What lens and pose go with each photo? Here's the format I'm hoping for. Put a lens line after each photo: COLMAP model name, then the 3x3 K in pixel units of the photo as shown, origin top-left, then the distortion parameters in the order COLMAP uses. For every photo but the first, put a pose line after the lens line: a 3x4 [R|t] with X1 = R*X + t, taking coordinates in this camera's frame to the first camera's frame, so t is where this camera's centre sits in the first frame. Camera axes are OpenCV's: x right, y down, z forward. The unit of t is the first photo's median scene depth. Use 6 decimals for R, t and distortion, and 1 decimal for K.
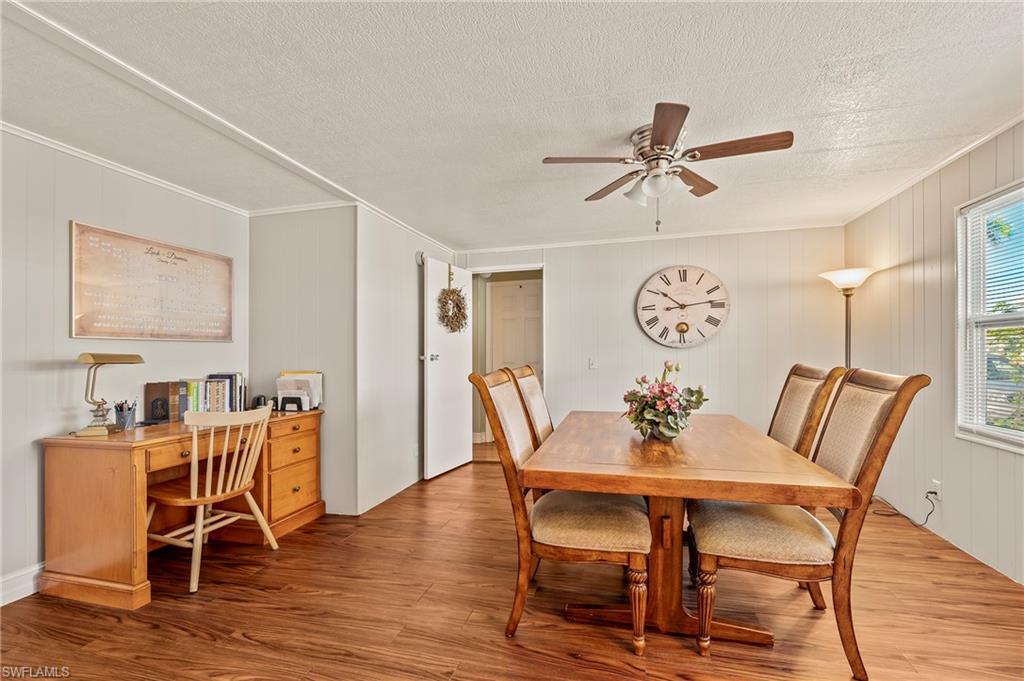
lens RADIAL K [[420.4, 0, 515.2], [0, 420.4, 350.7], [0, 0, 1]] dist [0.001078, 0.000001]
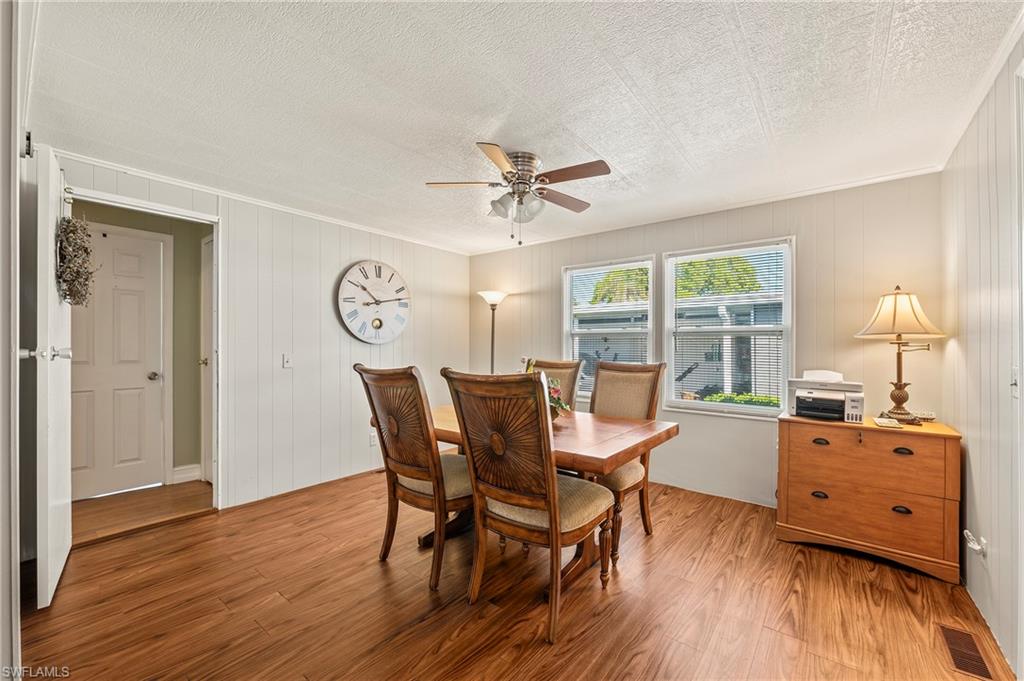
lens RADIAL K [[420.4, 0, 515.2], [0, 420.4, 350.7], [0, 0, 1]] dist [0.001078, 0.000001]
pose [[0.416036, 0.004518, 0.909337, -0.380274], [-0.017037, 0.999851, 0.002827, 0.002027], [-0.909189, -0.016668, 0.416051, 0.279666]]
